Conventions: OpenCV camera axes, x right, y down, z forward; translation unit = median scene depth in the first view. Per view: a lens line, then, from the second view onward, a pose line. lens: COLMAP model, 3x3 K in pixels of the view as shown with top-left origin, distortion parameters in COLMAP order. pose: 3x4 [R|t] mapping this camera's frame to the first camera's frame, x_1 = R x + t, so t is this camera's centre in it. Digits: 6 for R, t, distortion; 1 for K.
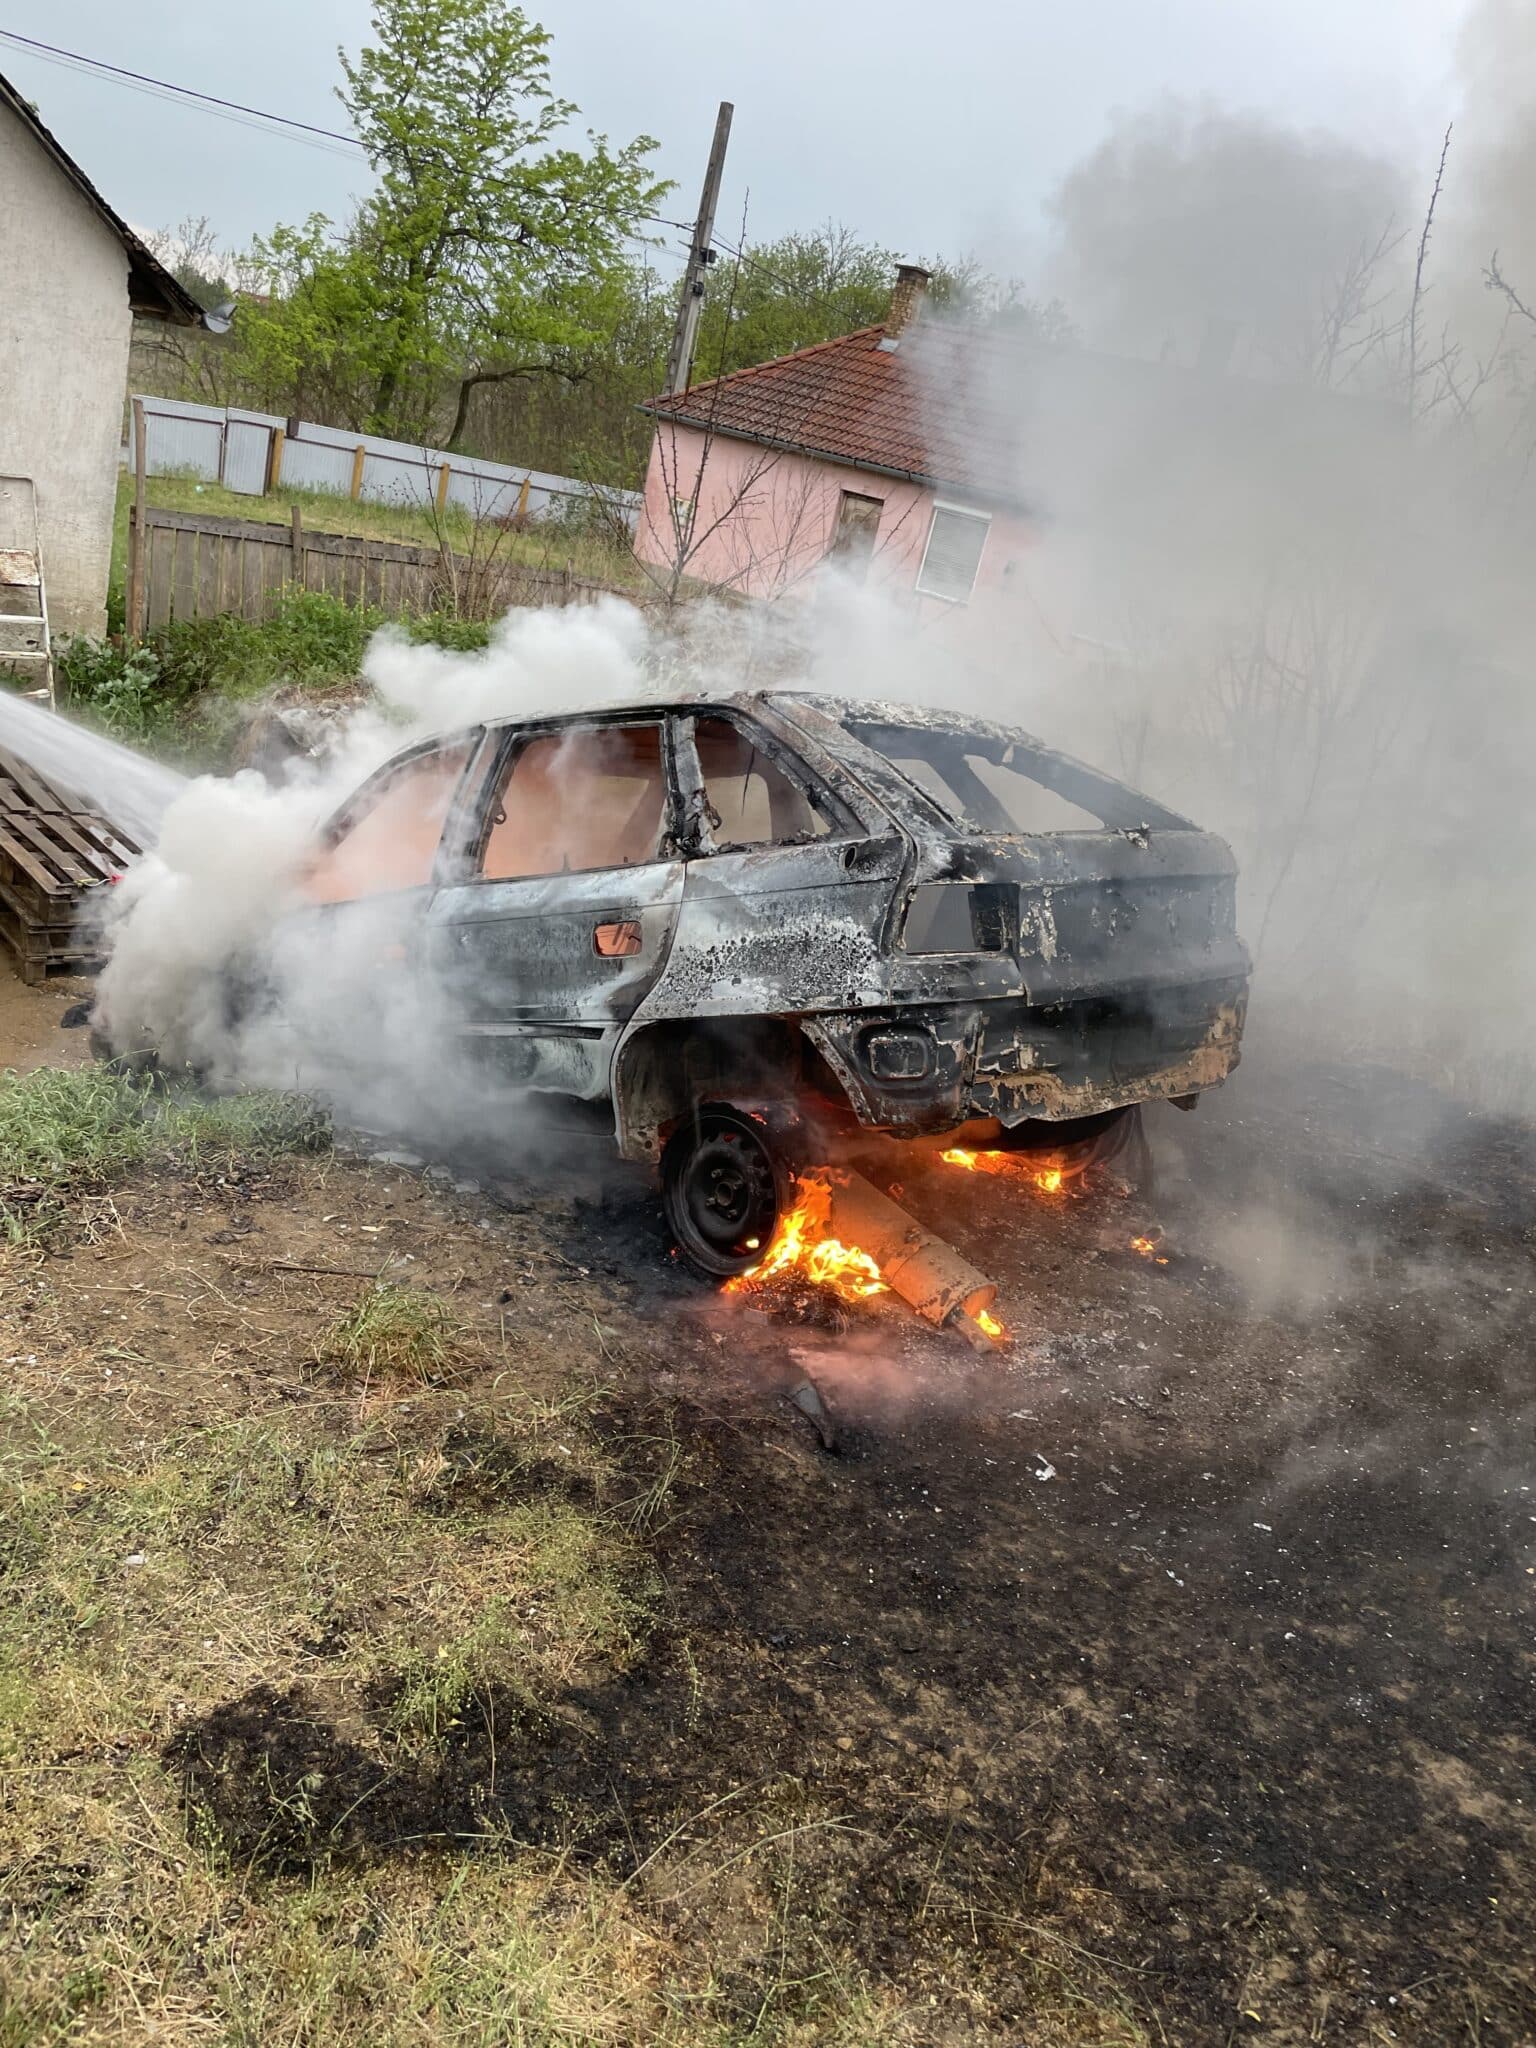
lens RADIAL K [[1507.6, 0, 771.6], [0, 1507.6, 1090.7], [0, 0, 1]] dist [-0.002474, 0.002915]
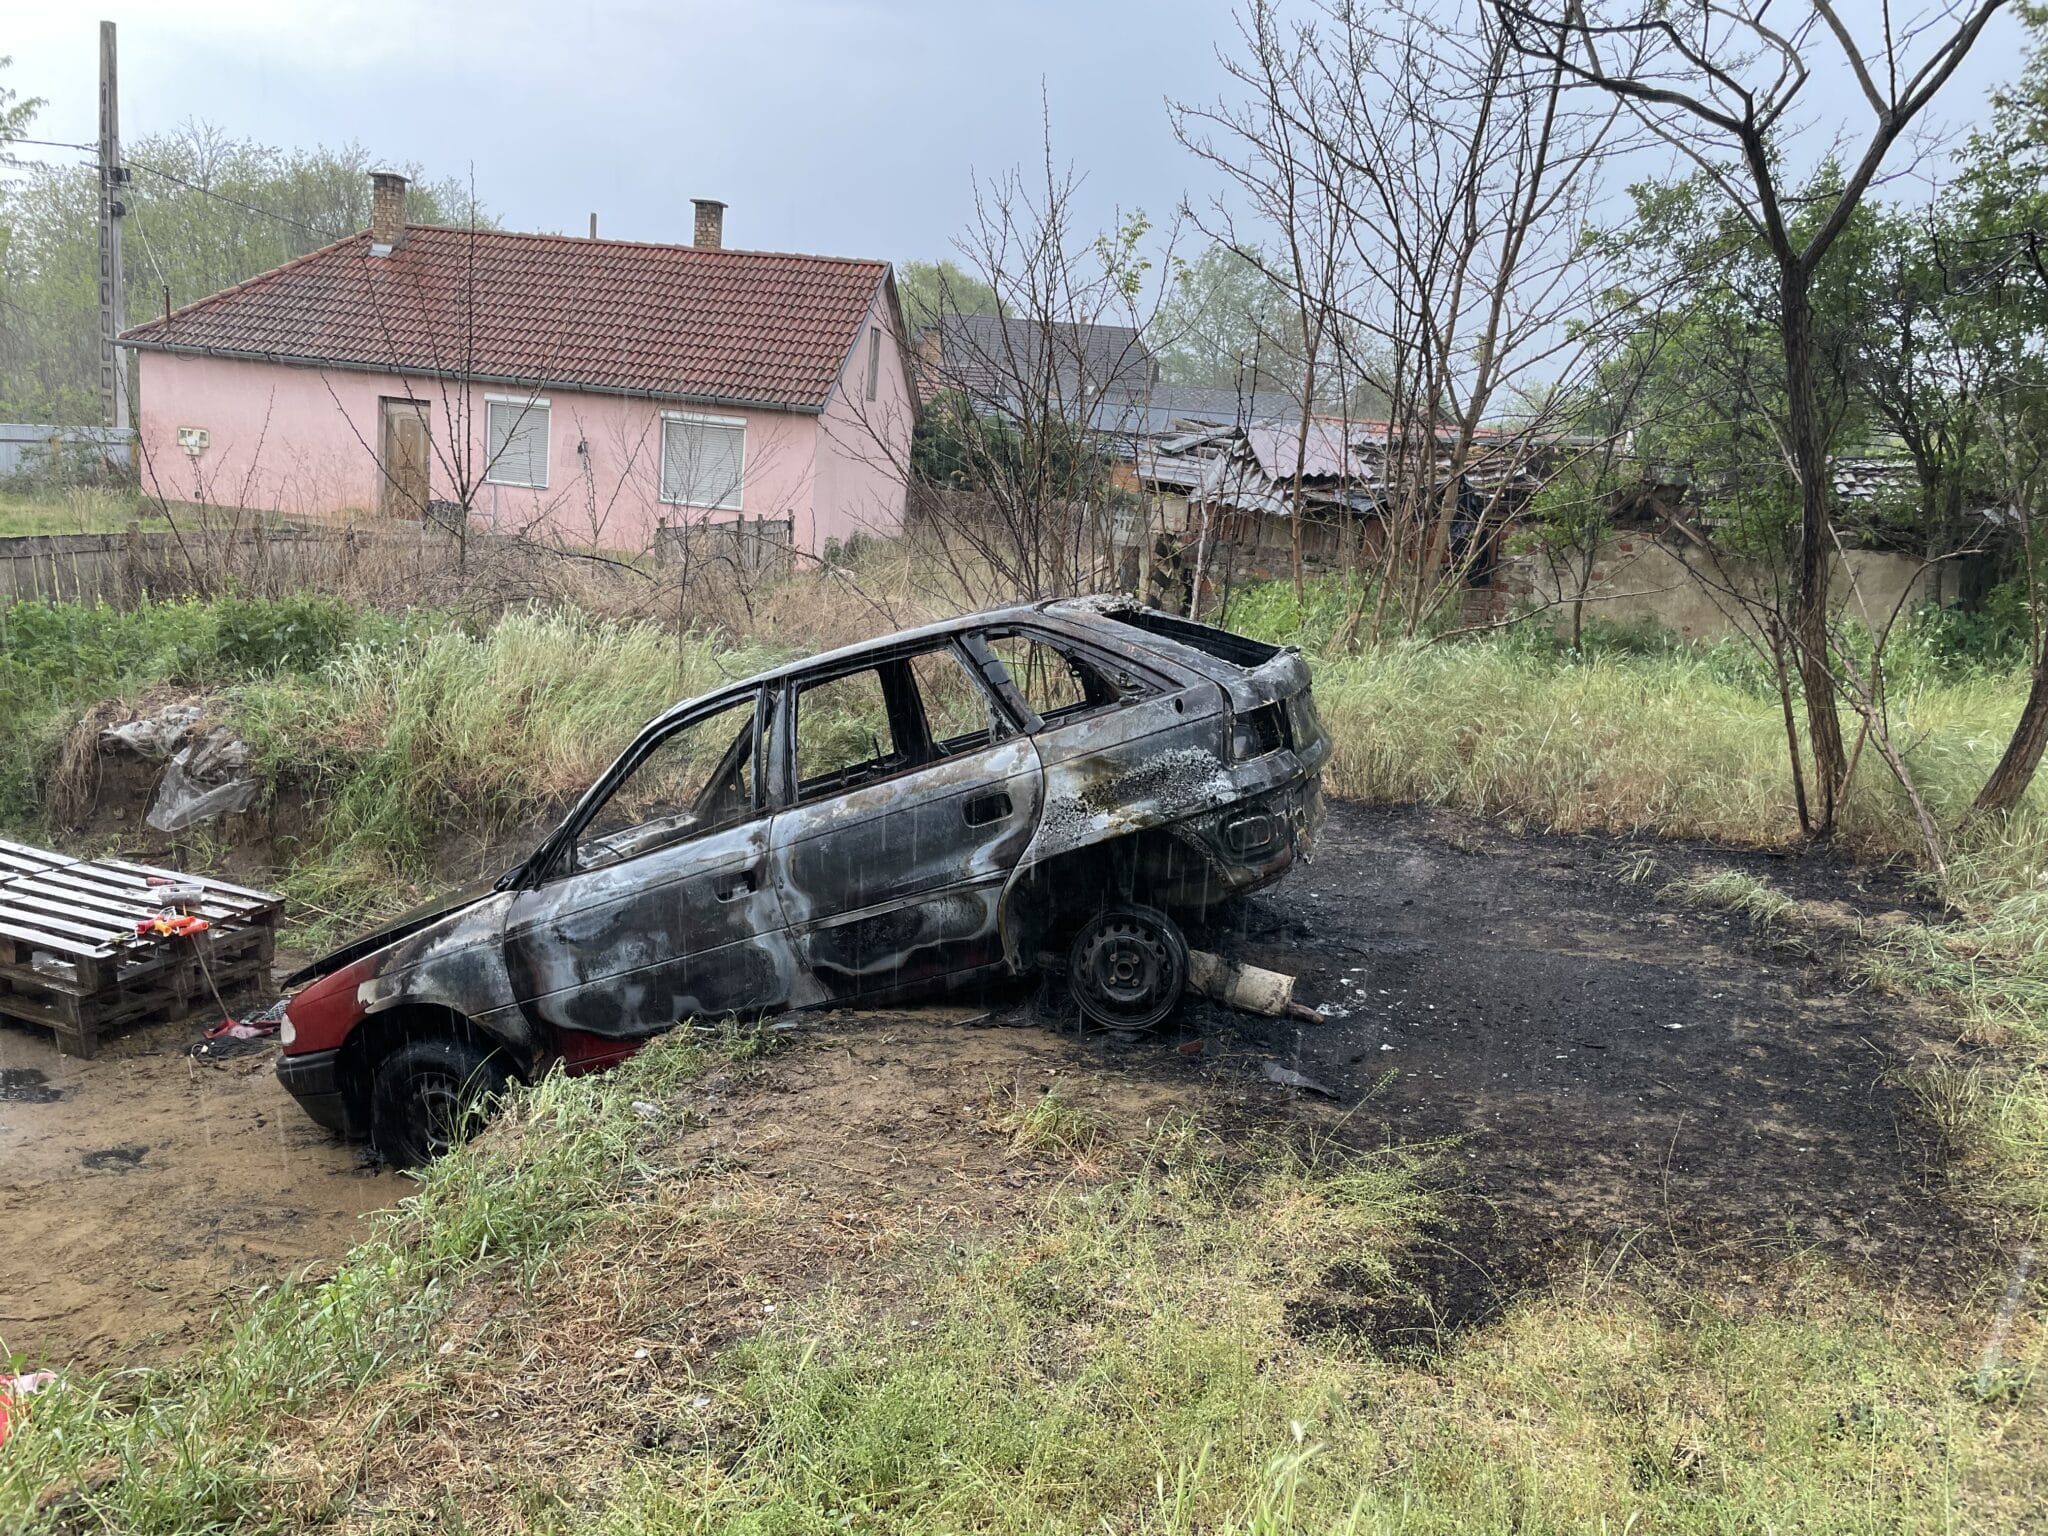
lens RADIAL K [[1502.4, 0, 1031.0], [0, 1502.4, 782.1], [0, 0, 1]] dist [0.003612, -0.026182]
pose [[0.877390, -0.237909, 0.416636, -0.601739], [0.277400, 0.960082, -0.035944, -0.066688], [-0.391453, 0.147112, 0.908363, -0.185523]]
